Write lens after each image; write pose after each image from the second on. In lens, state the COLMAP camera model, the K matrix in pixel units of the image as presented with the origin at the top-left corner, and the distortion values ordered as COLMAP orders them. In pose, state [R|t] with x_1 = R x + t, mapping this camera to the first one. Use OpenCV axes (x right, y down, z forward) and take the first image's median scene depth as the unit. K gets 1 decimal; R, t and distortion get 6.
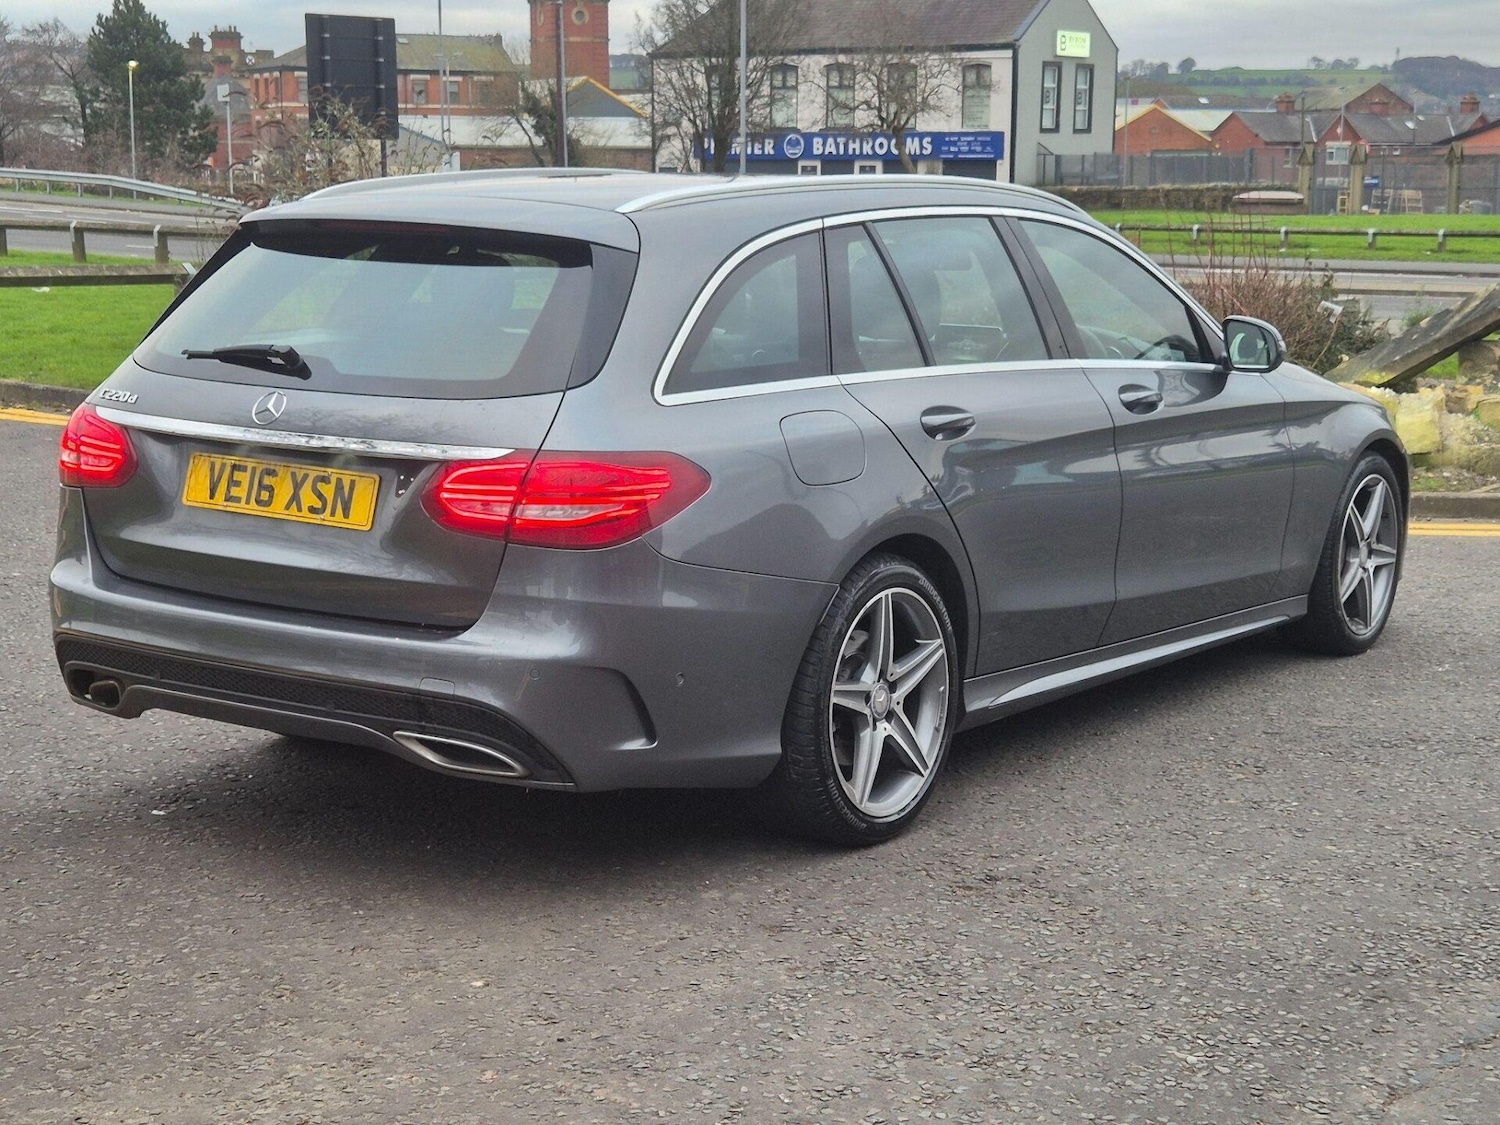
lens RADIAL K [[2582.3, 0, 741.9], [0, 2582.3, 586.1], [0, 0, 1]] dist [0.144852, -0.255599]
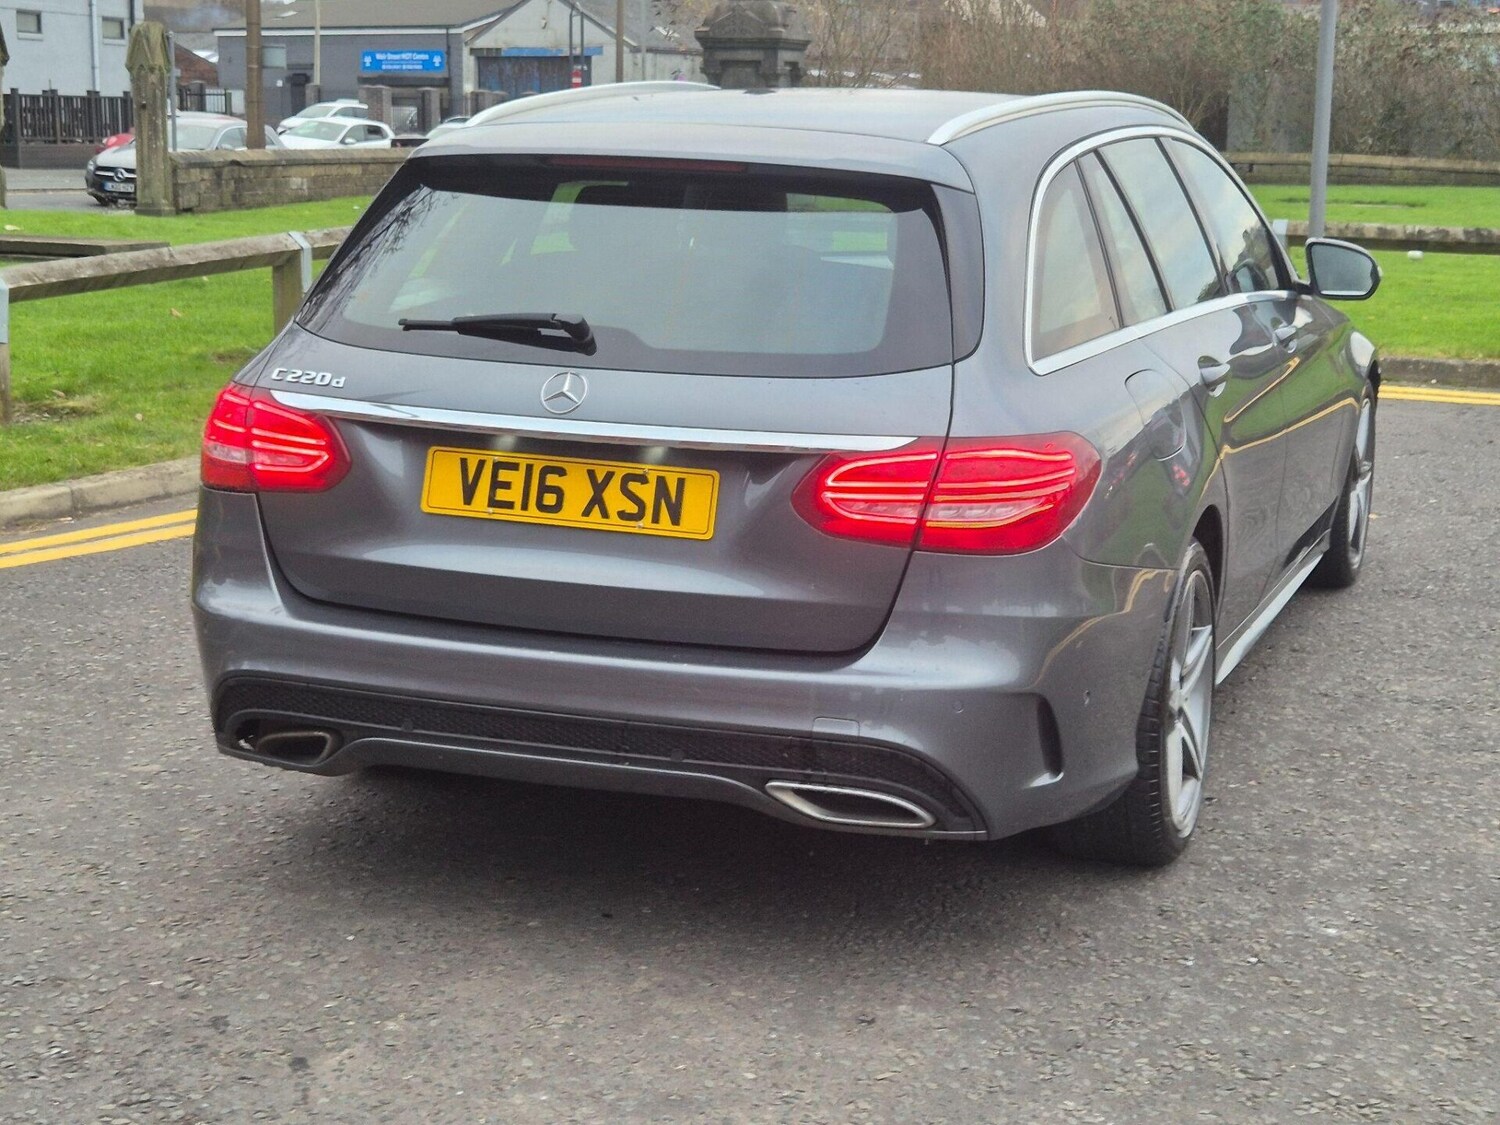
lens RADIAL K [[2602.2, 0, 753.3], [0, 2602.2, 562.2], [0, 0, 1]] dist [0.165140, -0.391948]
pose [[0.962554, -0.049231, 0.266582, -0.271750], [0.039349, 0.998330, 0.042285, -0.037591], [-0.268219, -0.030212, 0.962884, 0.153928]]
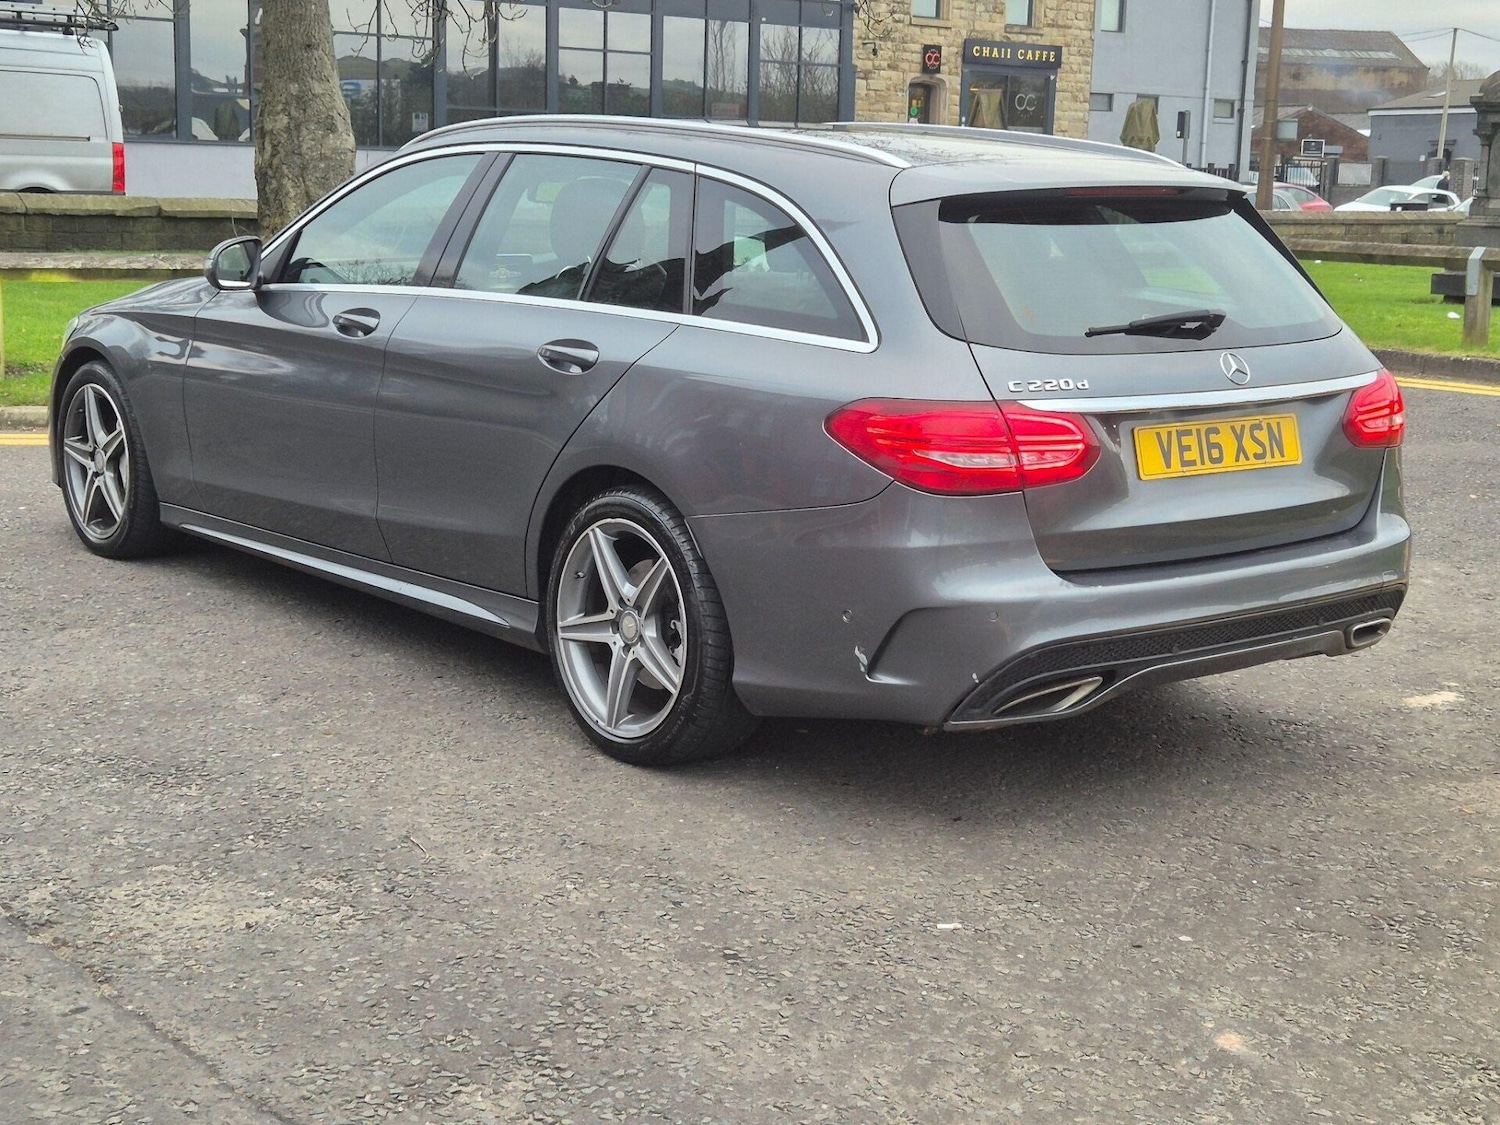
lens RADIAL K [[2854.6, 0, 855.9], [0, 2854.6, 562.8], [0, 0, 1]] dist [-1.141843, 13.465660]
pose [[0.258535, -0.202925, 0.944448, -1.037209], [0.127306, 0.976317, 0.174924, -0.166172], [-0.957577, 0.075010, 0.278245, 0.657138]]
